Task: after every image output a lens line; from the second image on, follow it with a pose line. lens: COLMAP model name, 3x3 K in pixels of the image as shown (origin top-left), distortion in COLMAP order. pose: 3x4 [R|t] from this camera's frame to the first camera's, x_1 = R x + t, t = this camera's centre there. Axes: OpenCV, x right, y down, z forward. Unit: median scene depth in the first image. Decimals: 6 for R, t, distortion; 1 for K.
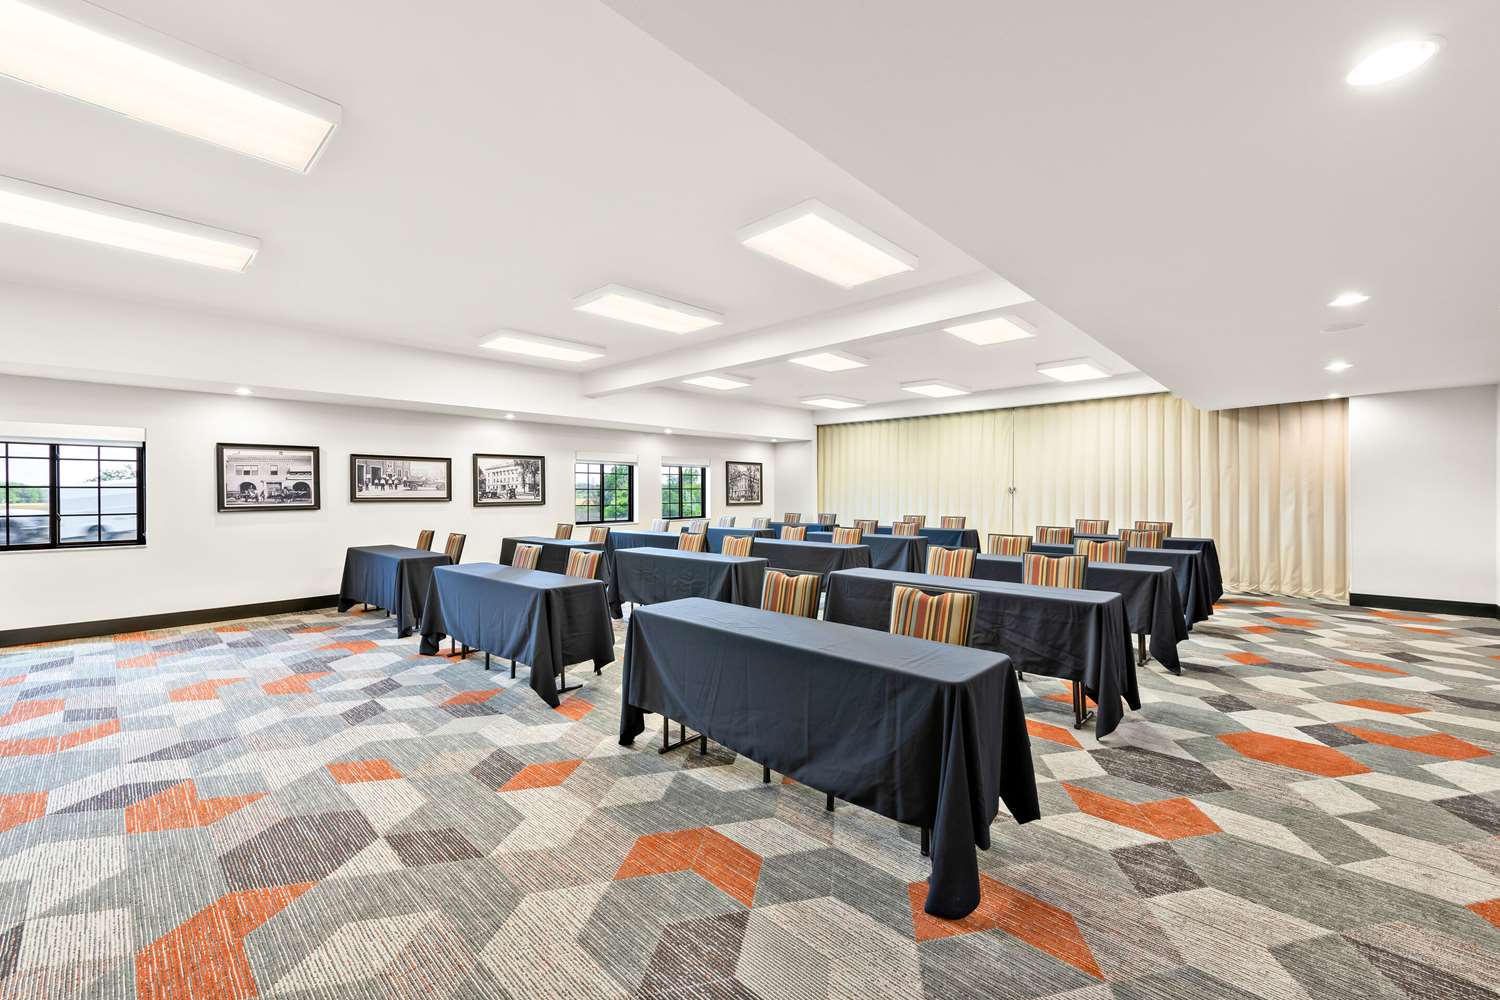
lens RADIAL K [[599.4, 0, 753.8], [0, 599.4, 497.0], [0, 0, 1]] dist [0.012486, 0.000059]
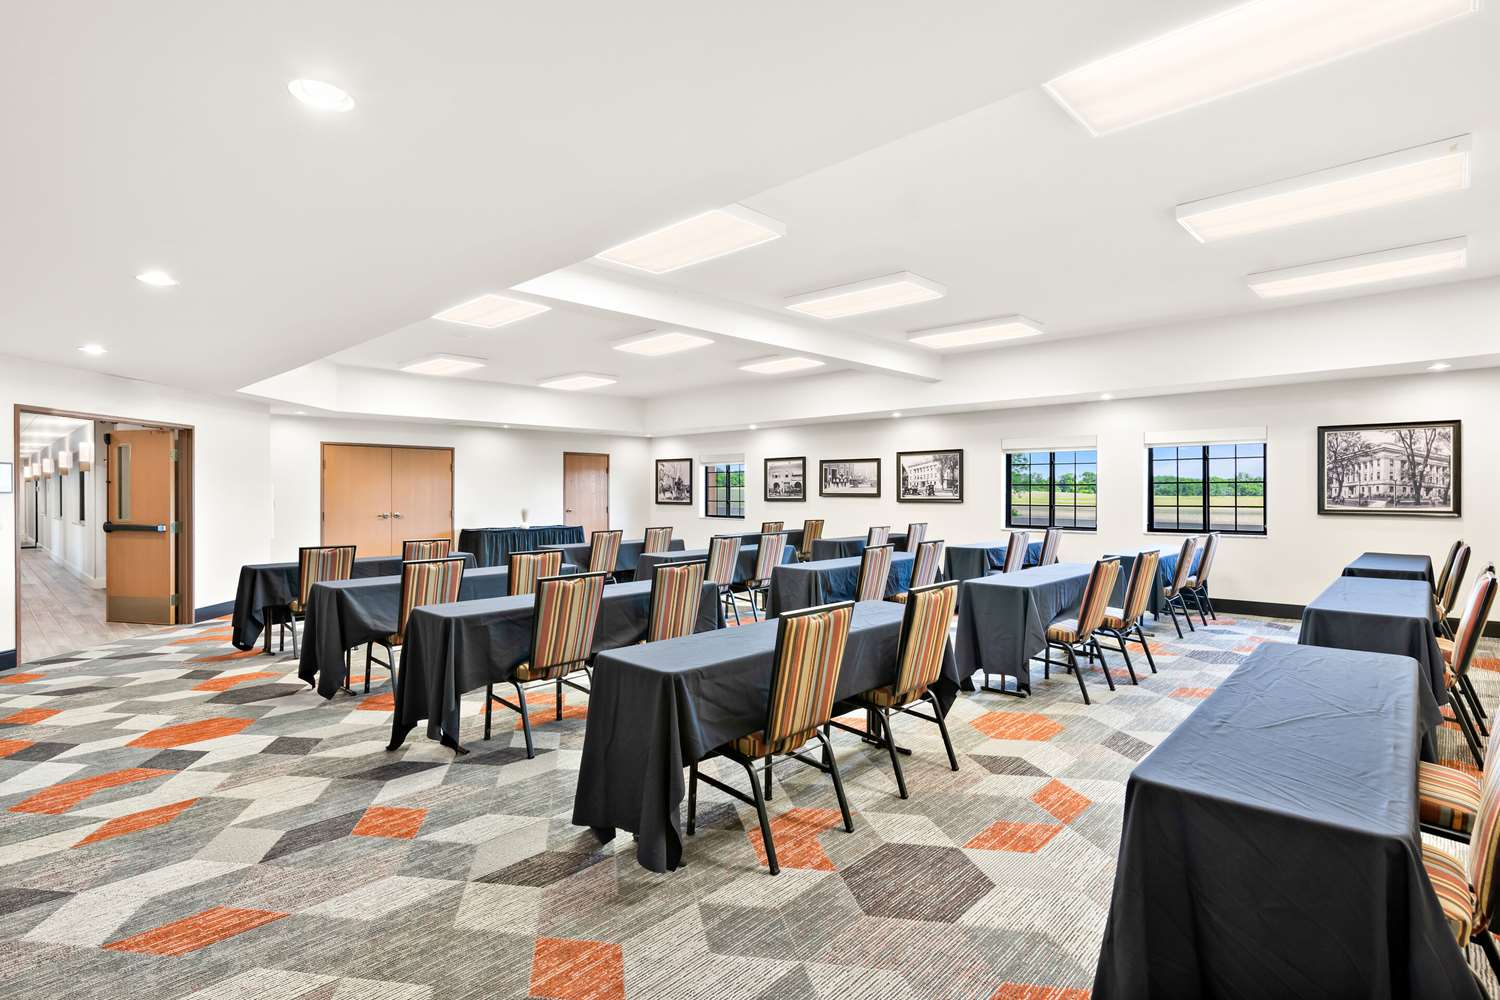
lens RADIAL K [[732.3, 0, 754.8], [0, 732.3, 493.3], [0, 0, 1]] dist [0.003628, 0.000278]
pose [[-0.002257, 0.007907, -0.999966, 0.848402], [-0.004658, 0.999958, 0.007917, -0.009539], [0.999987, 0.004675, -0.002220, 0.775613]]
